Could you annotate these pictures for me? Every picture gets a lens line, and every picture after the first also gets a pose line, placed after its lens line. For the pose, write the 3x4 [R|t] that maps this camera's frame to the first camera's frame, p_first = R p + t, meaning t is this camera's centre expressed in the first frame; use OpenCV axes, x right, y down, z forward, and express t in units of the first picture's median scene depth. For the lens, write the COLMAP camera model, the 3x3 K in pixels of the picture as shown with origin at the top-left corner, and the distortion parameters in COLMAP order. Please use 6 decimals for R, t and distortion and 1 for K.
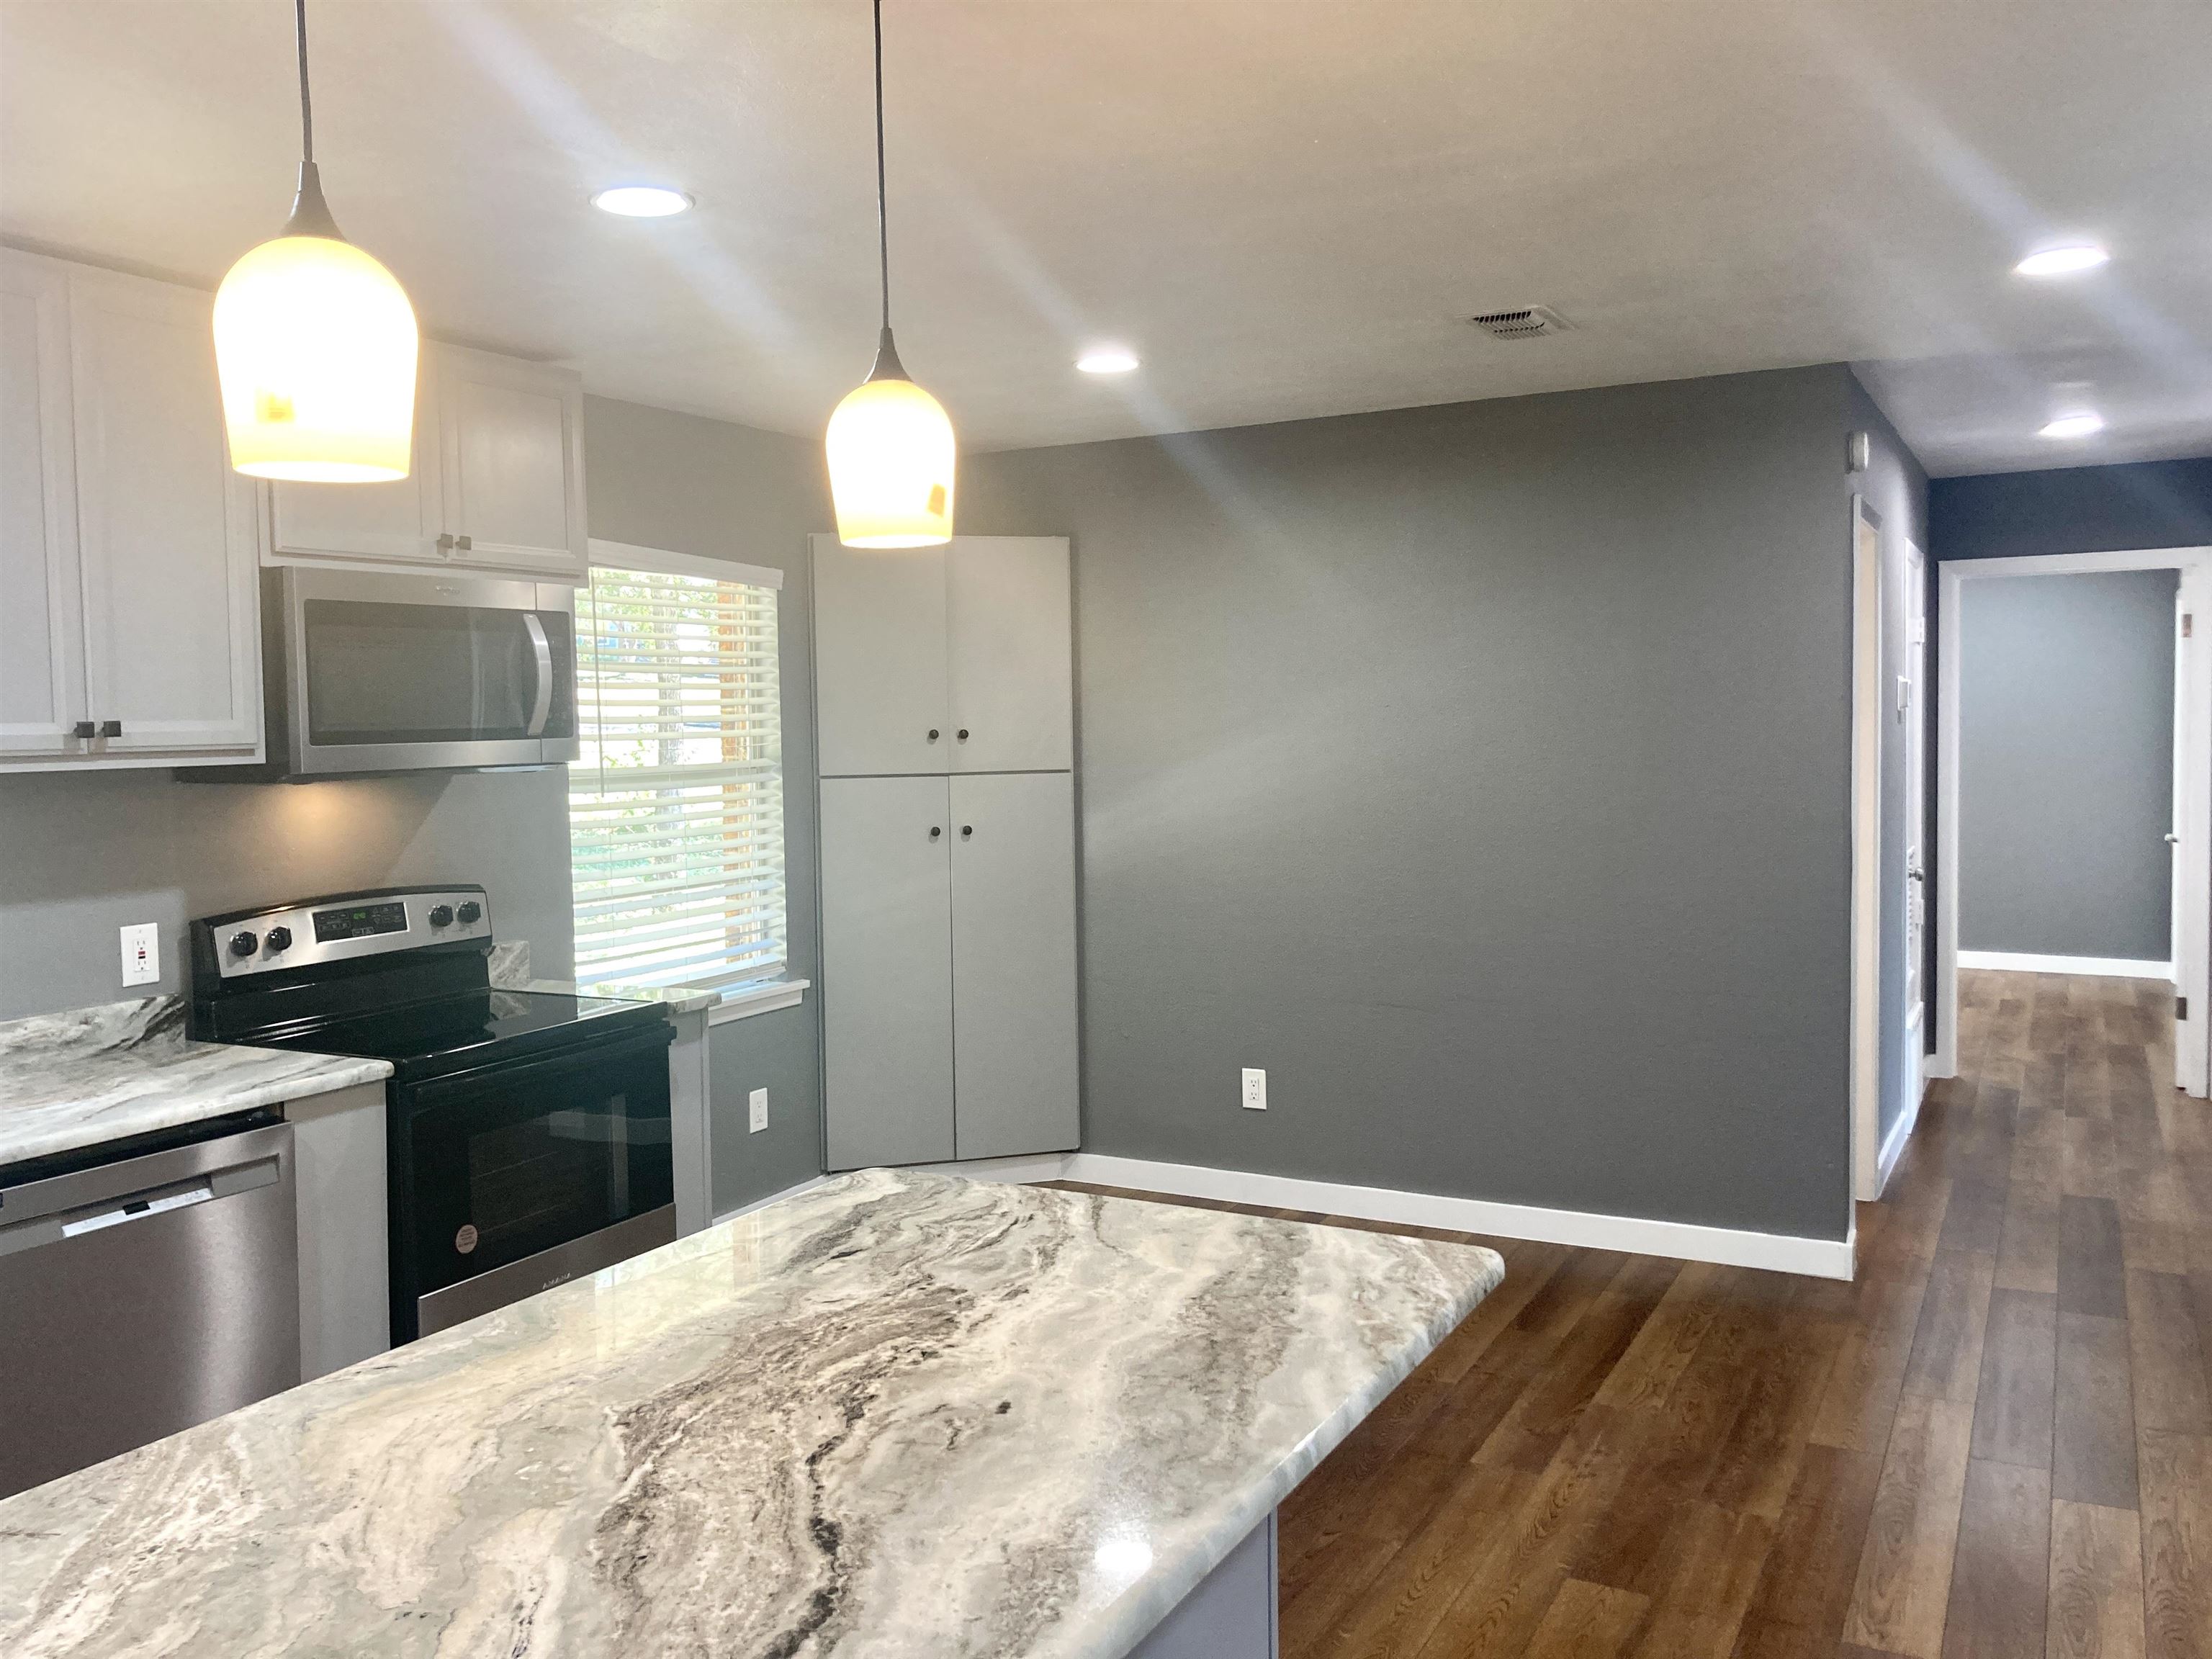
lens RADIAL K [[1823.8, 0, 1082.6], [0, 1823.8, 816.4], [0, 0, 1]] dist [0.050938, -0.060283]
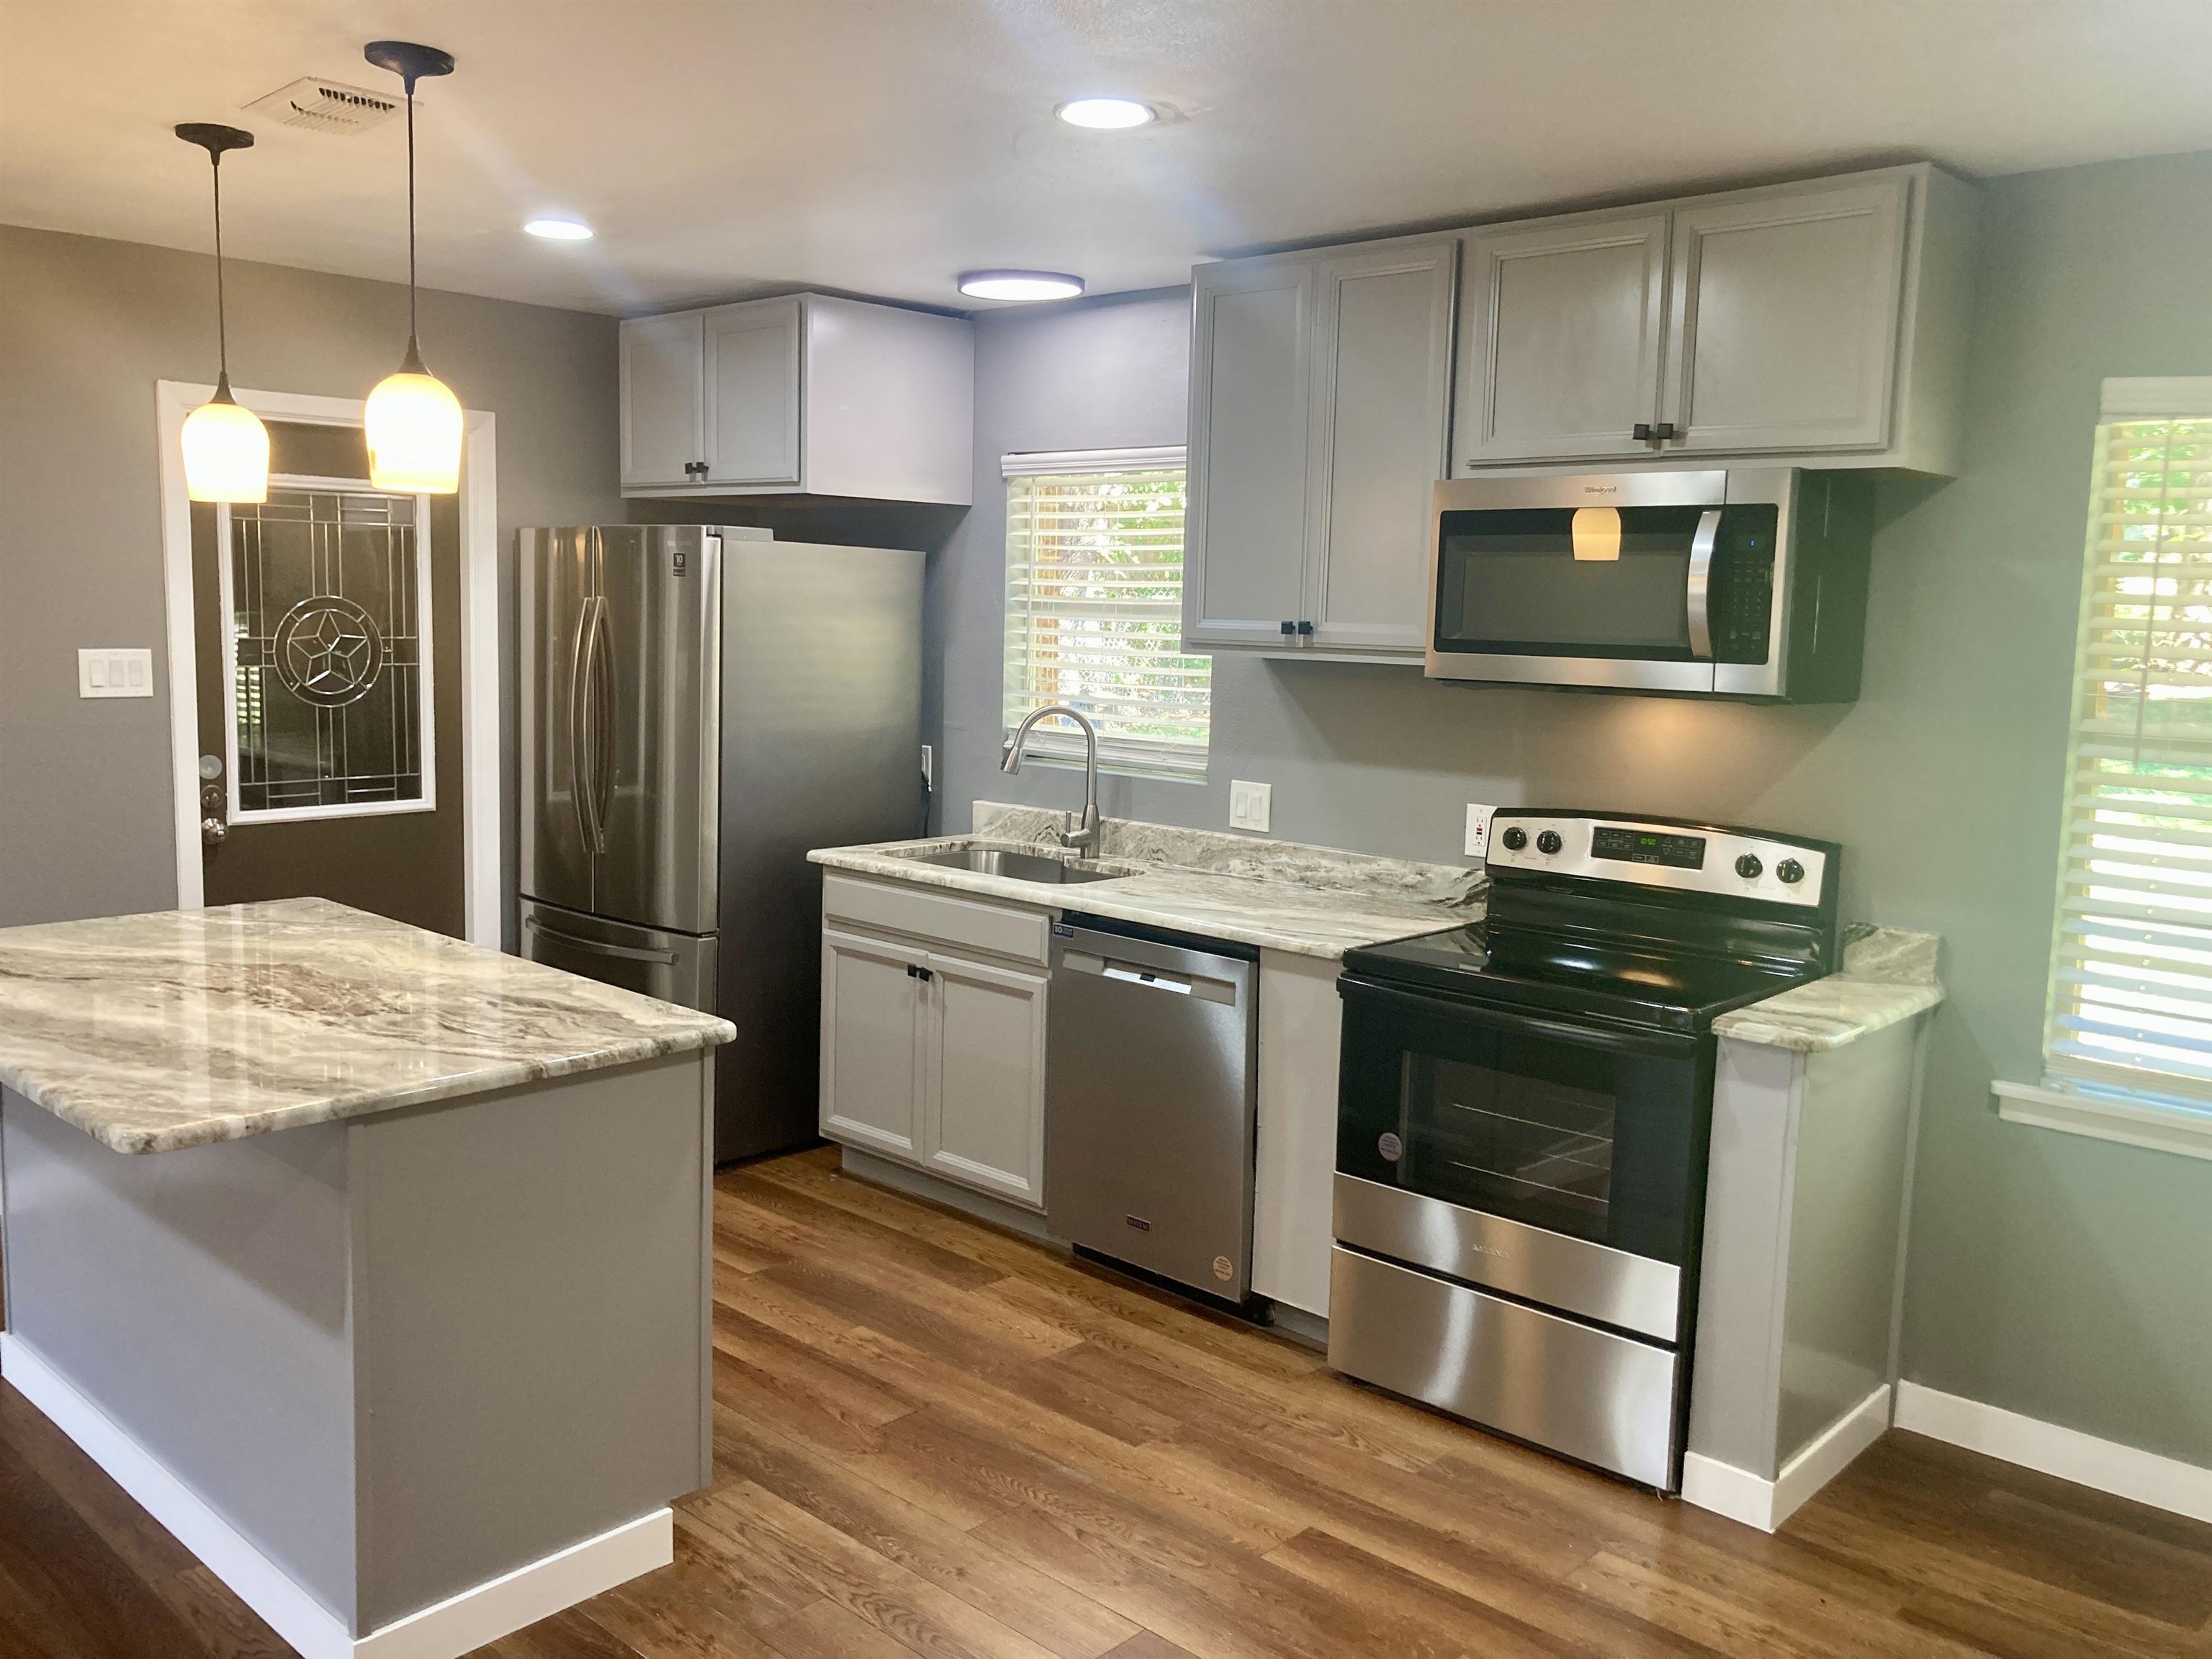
lens RADIAL K [[1823.8, 0, 1056.9], [0, 1823.8, 818.3], [0, 0, 1]] dist [0.050938, -0.060283]
pose [[-0.265780, 0.129588, -0.955284, 0.637716], [-0.072378, 0.985445, 0.153816, -0.087663], [0.961313, 0.110023, -0.252532, 1.035662]]
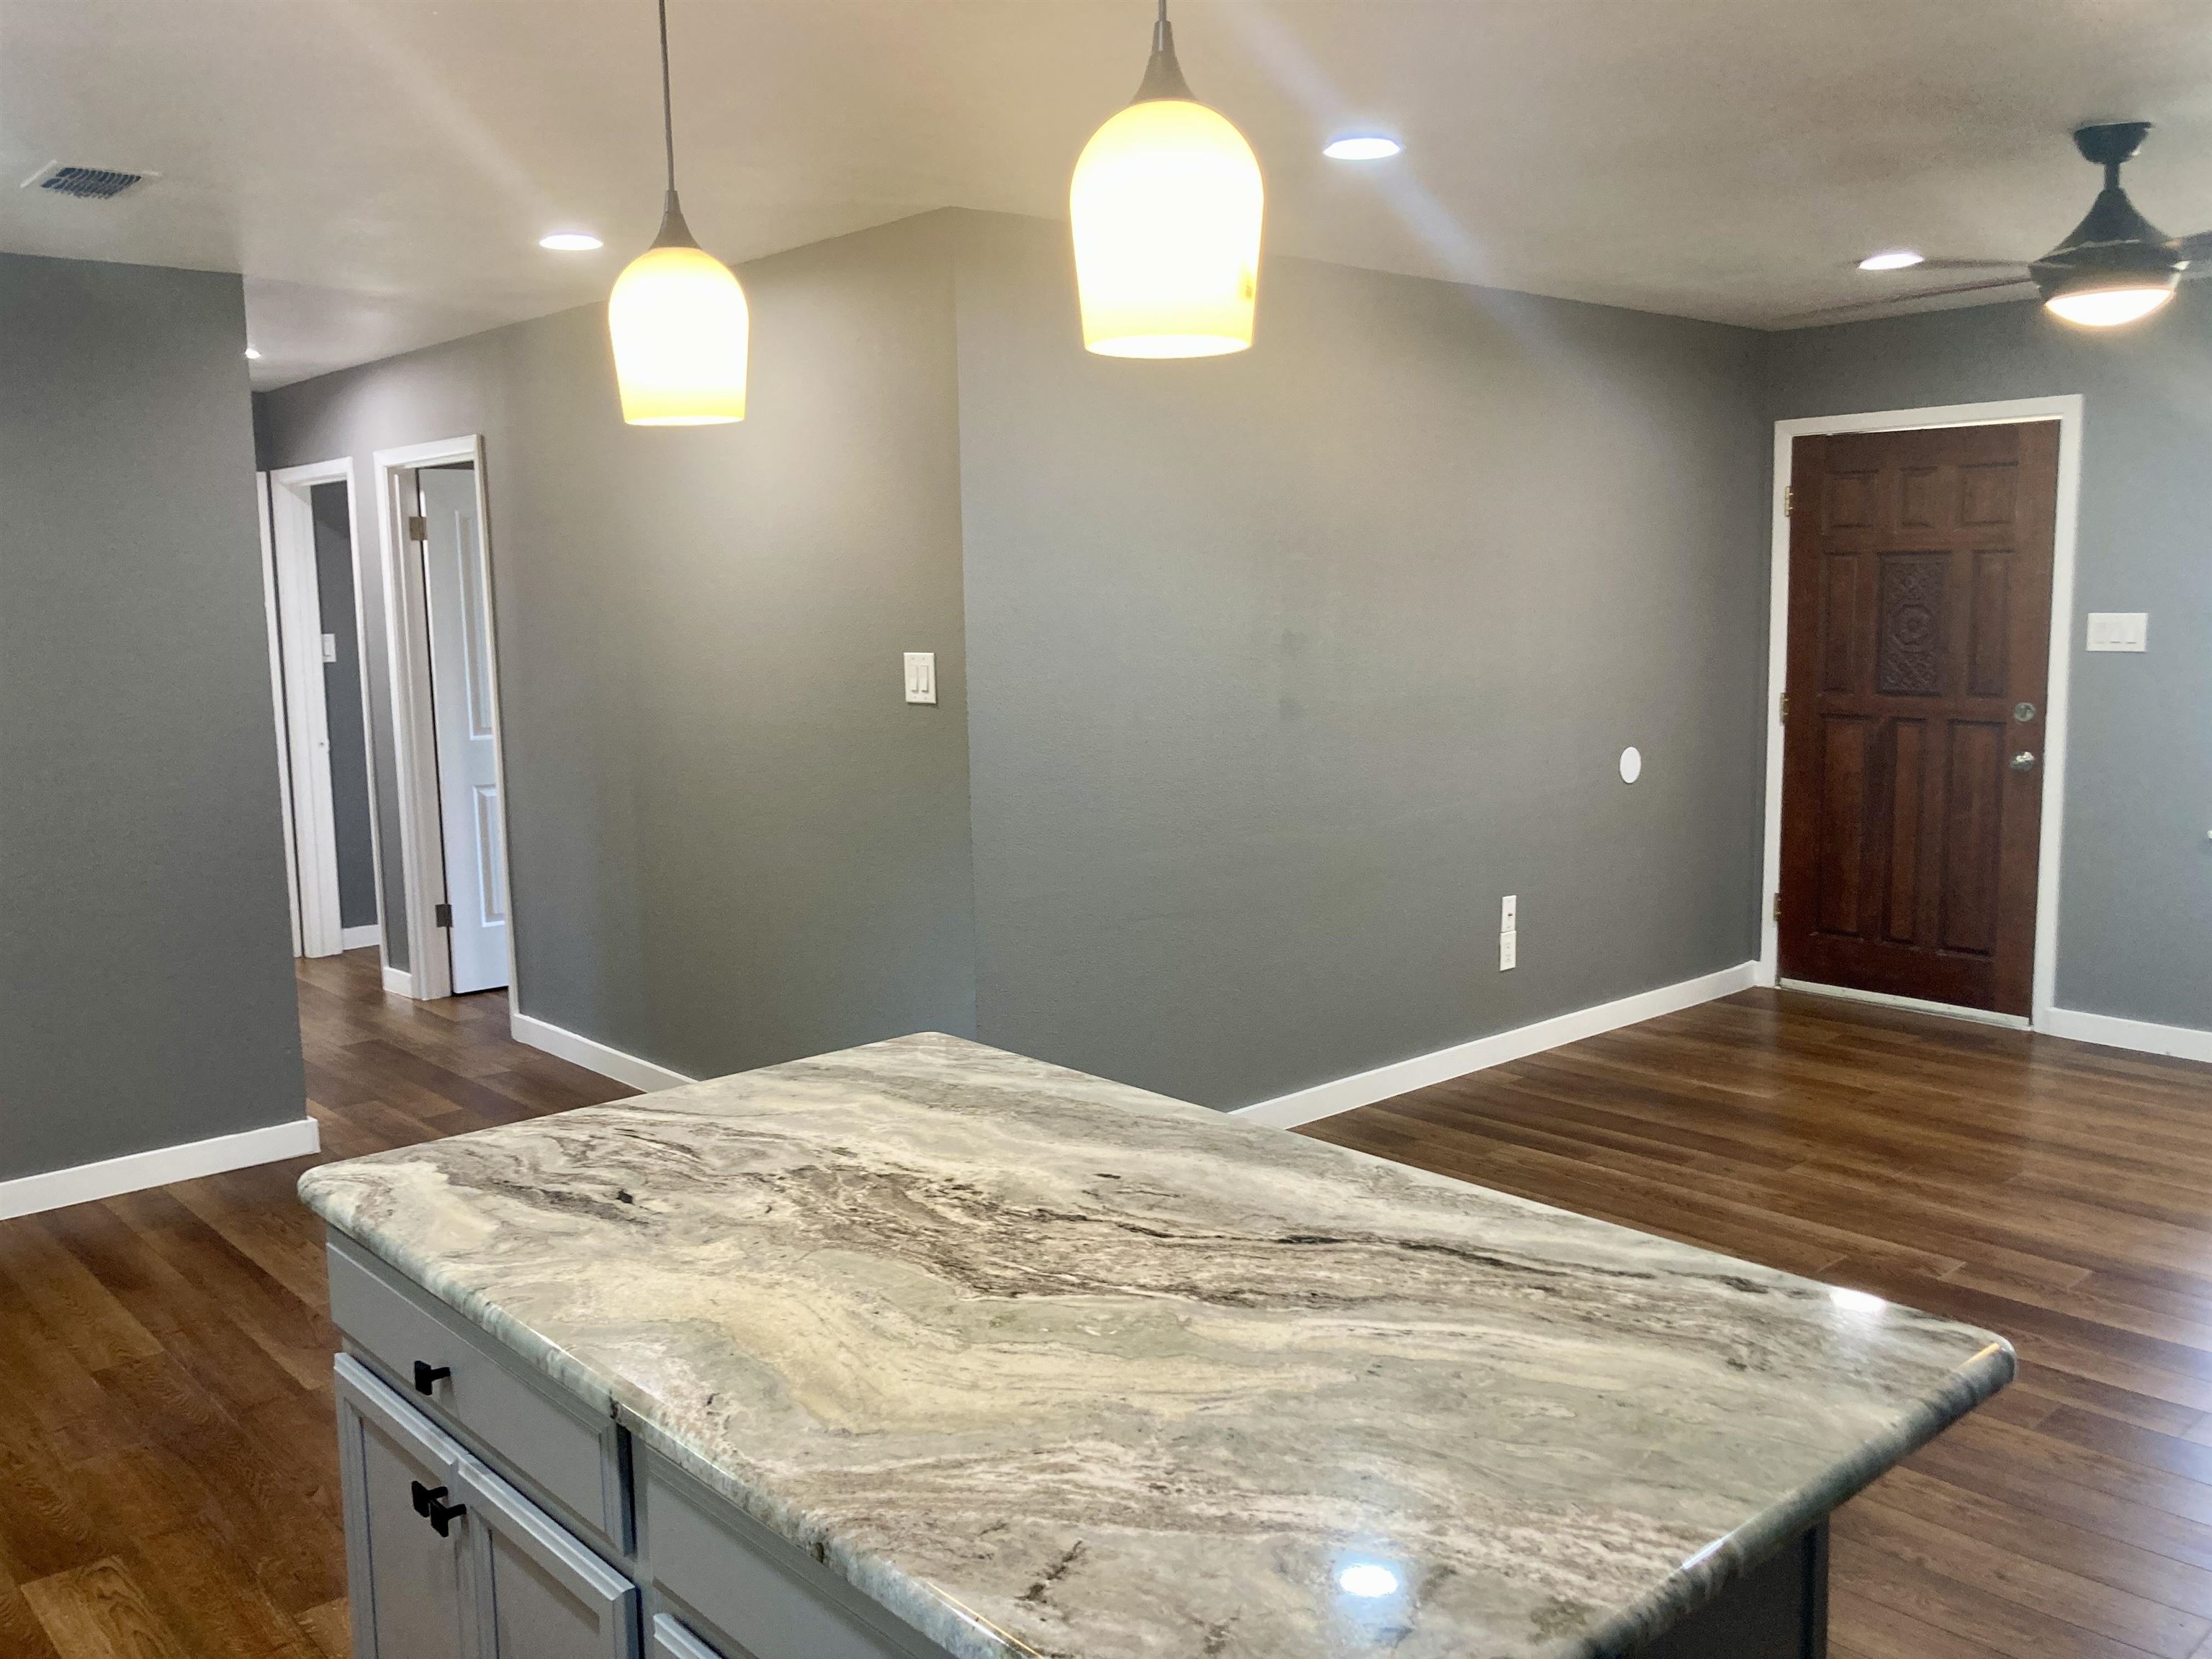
lens RADIAL K [[1823.8, 0, 1057.5], [0, 1823.8, 830.2], [0, 0, 1]] dist [0.050938, -0.060283]
pose [[0.352148, -0.123895, 0.927708, -0.521875], [0.075851, 0.991717, 0.103651, -0.013732], [-0.932866, 0.033867, 0.358629, 0.271288]]
